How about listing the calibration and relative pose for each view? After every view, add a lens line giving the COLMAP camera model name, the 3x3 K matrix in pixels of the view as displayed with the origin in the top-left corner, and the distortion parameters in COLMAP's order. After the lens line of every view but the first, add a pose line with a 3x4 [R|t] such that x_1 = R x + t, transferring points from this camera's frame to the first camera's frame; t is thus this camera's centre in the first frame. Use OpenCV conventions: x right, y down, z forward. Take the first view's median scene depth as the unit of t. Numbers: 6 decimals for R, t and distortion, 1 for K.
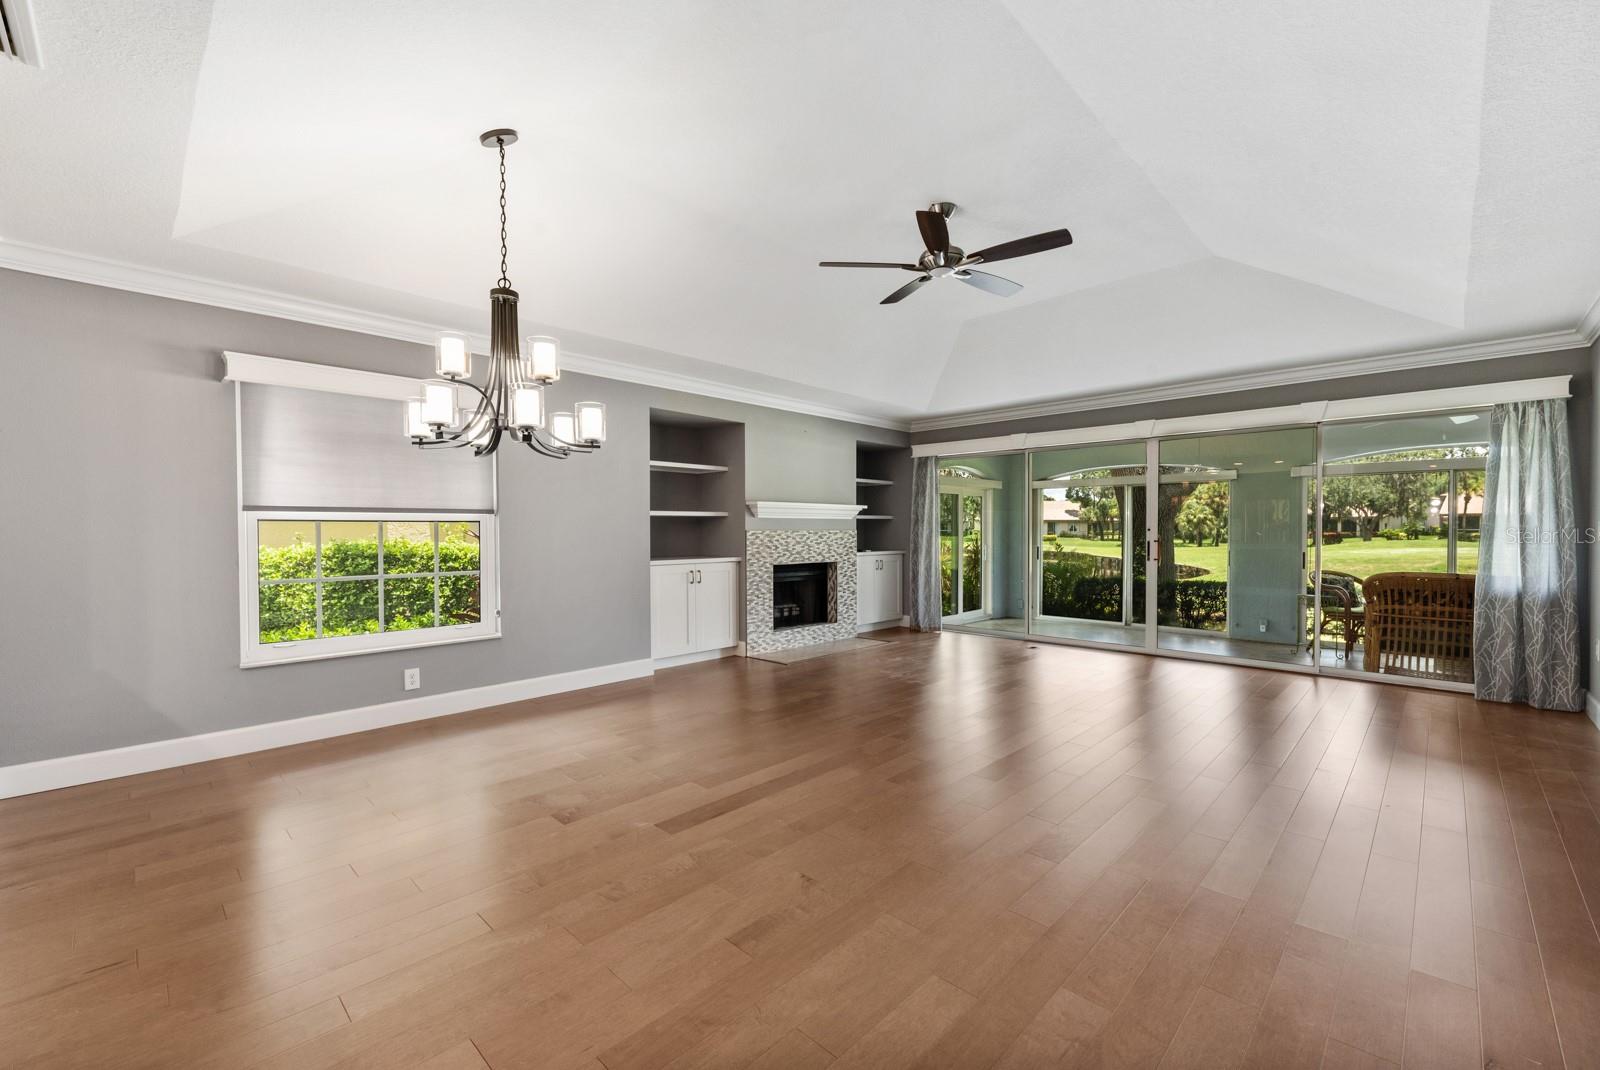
lens RADIAL K [[673.1, 0, 803.9], [0, 673.1, 536.1], [0, 0, 1]] dist [-0.004363, -0.000841]
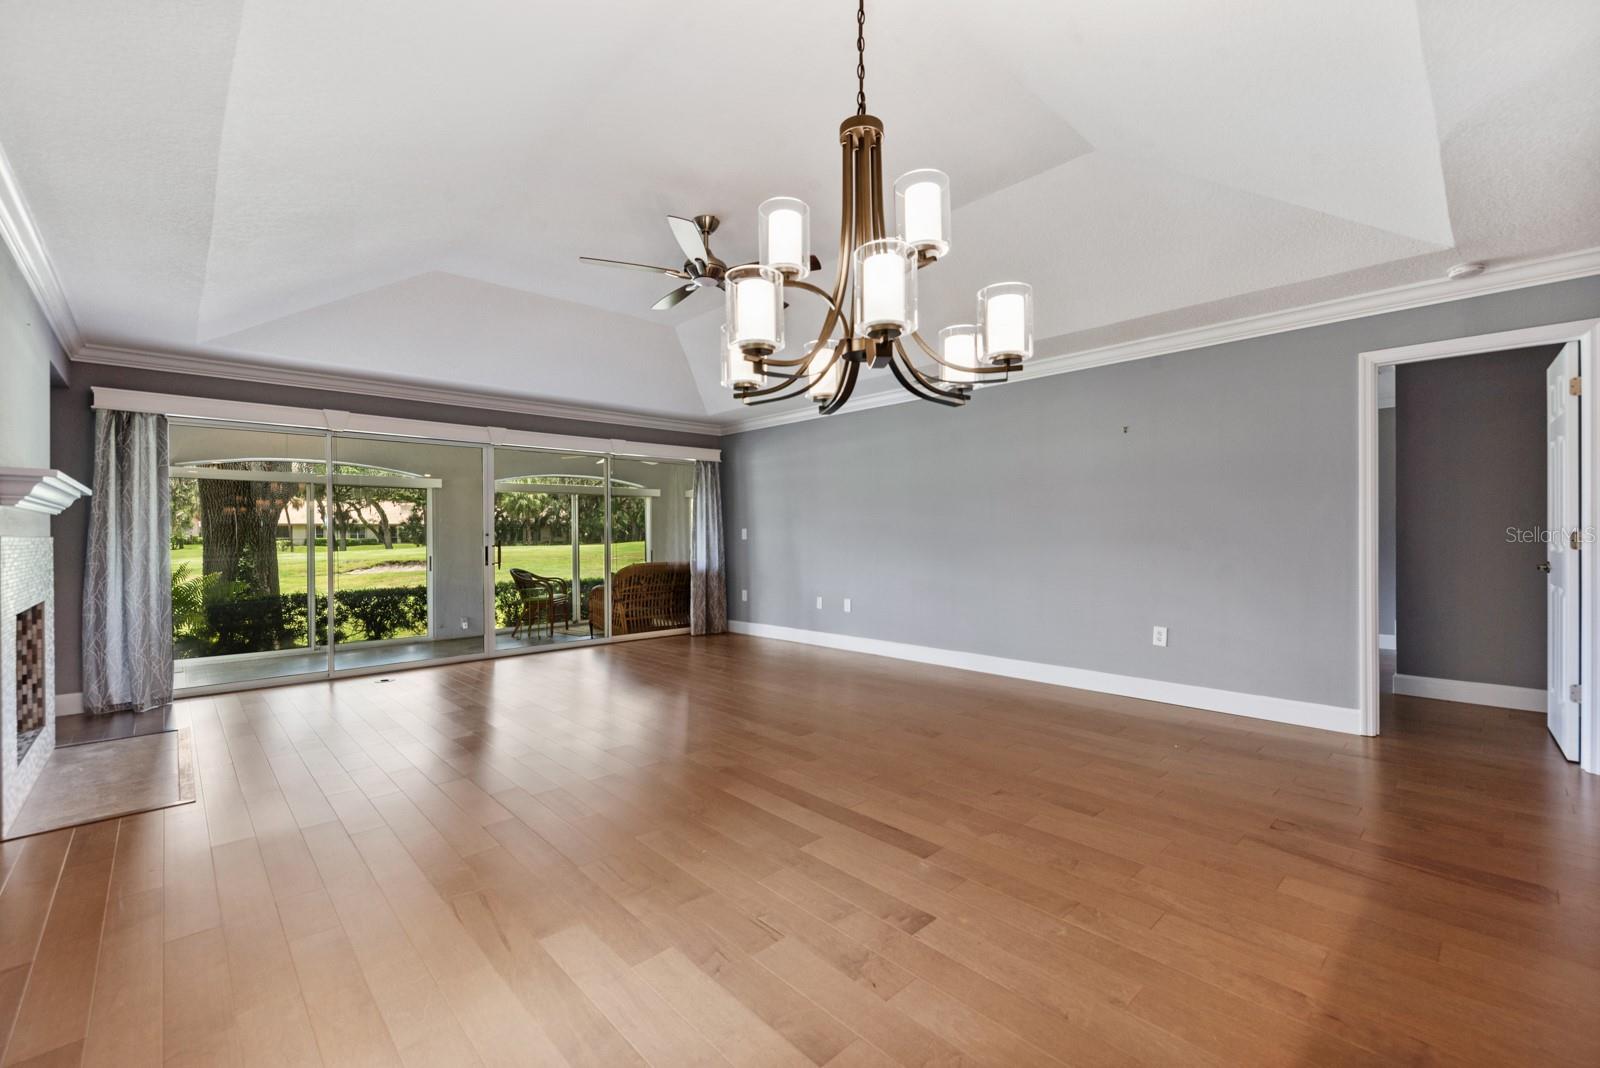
lens RADIAL K [[663.8, 0, 828.7], [0, 663.8, 531.7], [0, 0, 1]] dist [-0.001033, -0.000649]
pose [[0.019896, 0.003896, 0.999794, -0.664232], [0.015869, 0.999865, -0.004212, -0.001978], [-0.999676, 0.015950, 0.019831, 0.660242]]
